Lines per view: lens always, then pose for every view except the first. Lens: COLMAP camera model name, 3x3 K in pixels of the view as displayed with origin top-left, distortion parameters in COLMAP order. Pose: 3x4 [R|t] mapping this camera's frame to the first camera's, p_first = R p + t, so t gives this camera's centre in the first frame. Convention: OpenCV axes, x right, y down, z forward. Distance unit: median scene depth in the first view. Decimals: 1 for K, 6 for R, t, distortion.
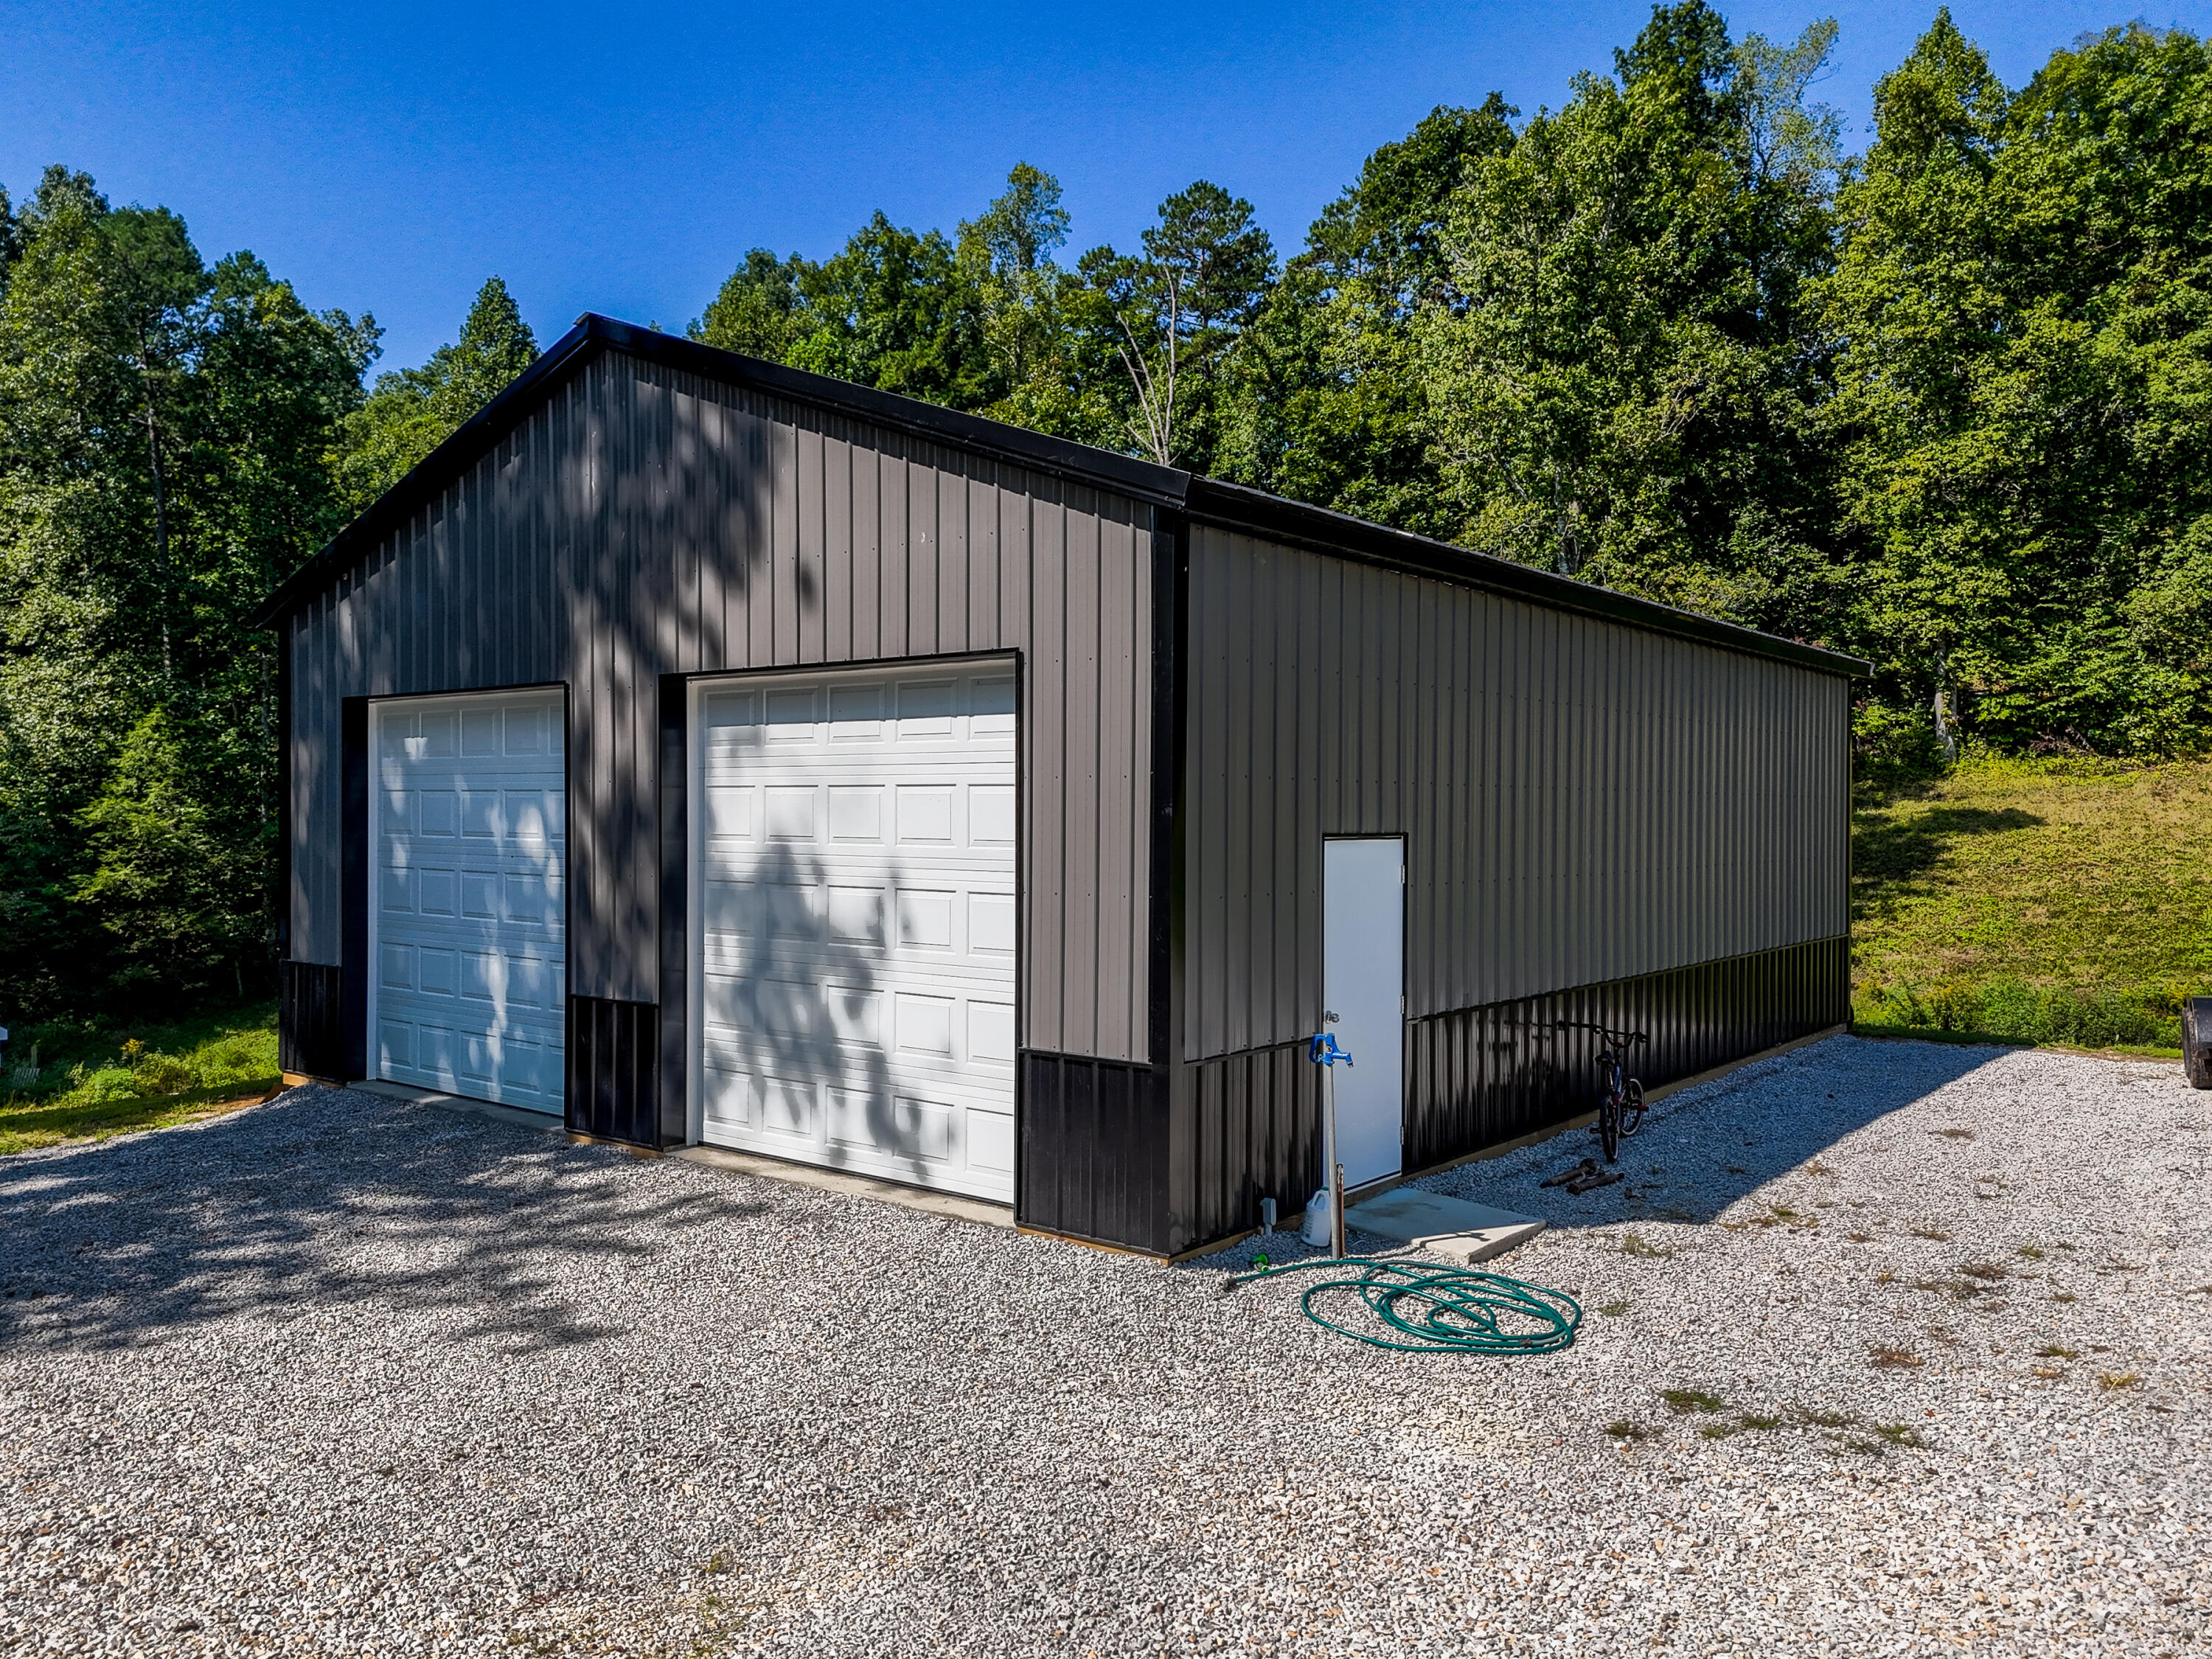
lens RADIAL K [[1642.1, 0, 1106.9], [0, 1642.1, 827.0], [0, 0, 1]] dist [0.039045, -0.025311]
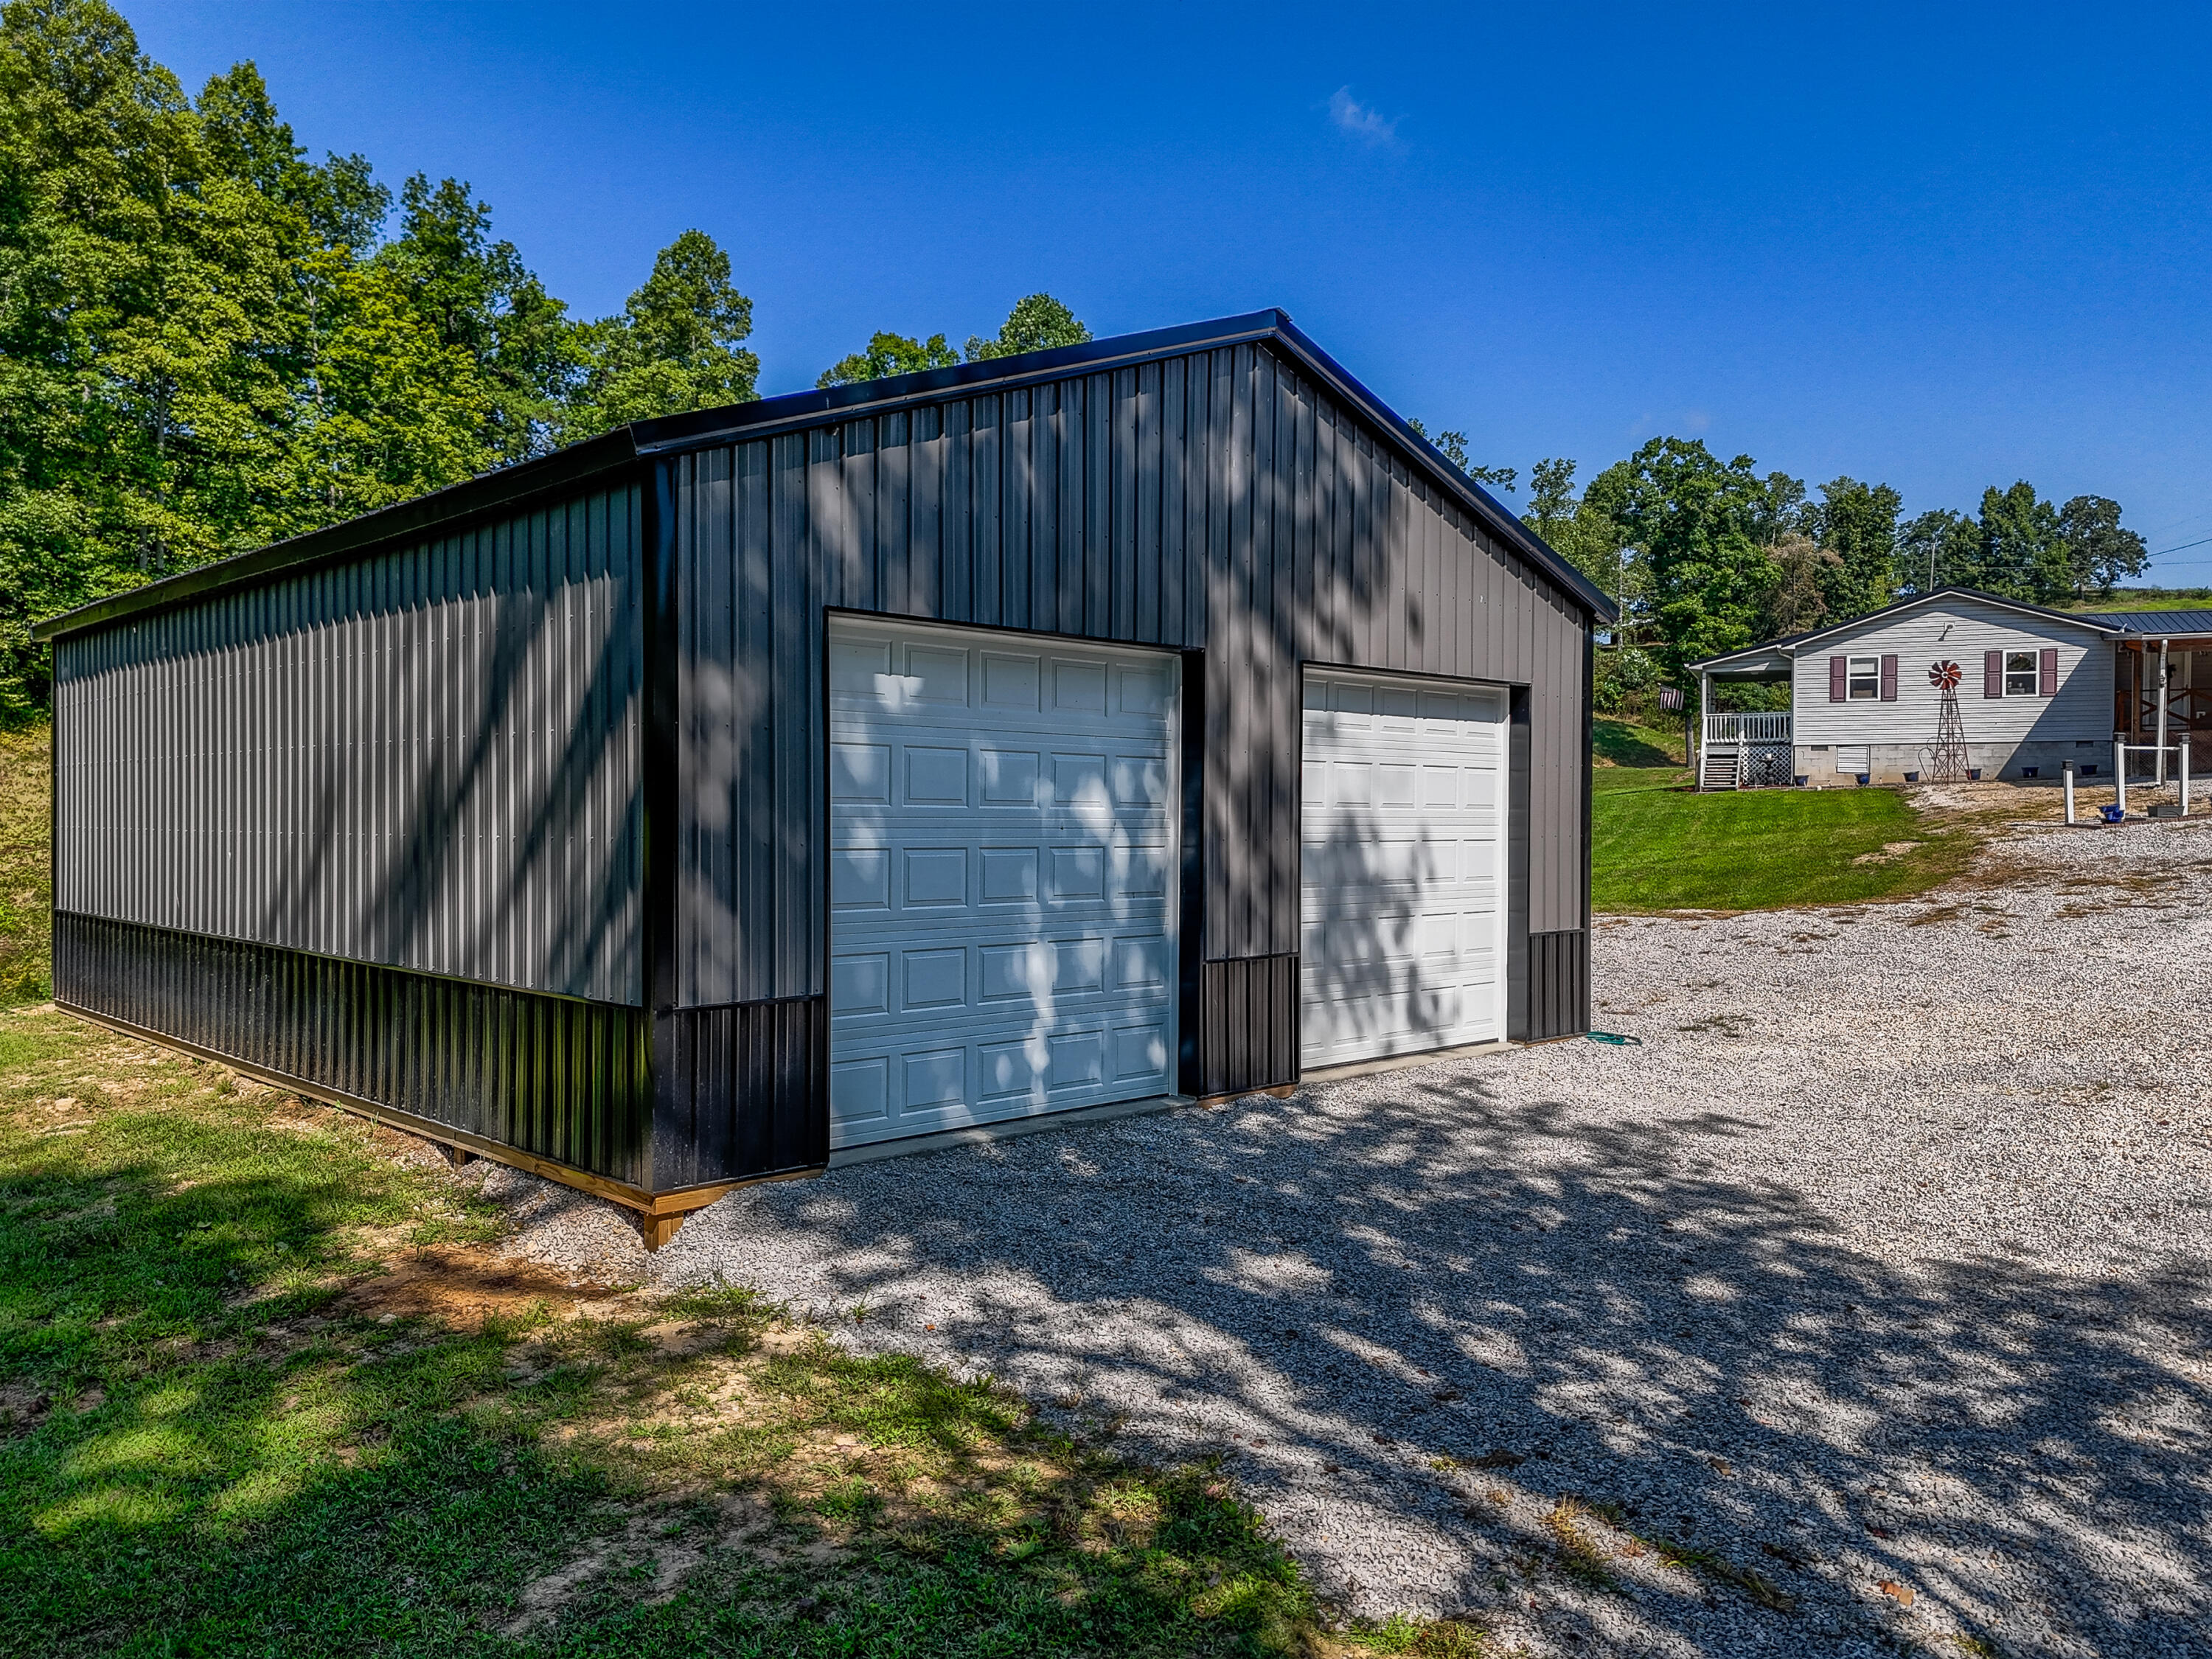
lens RADIAL K [[1642.1, 0, 1108.4], [0, 1642.1, 828.6], [0, 0, 1]] dist [0.039045, -0.025311]
pose [[0.115163, -0.010879, 0.993287, -1.469087], [-0.002015, 0.999935, 0.011186, 0.007333], [-0.993345, -0.003290, 0.115133, 1.046995]]
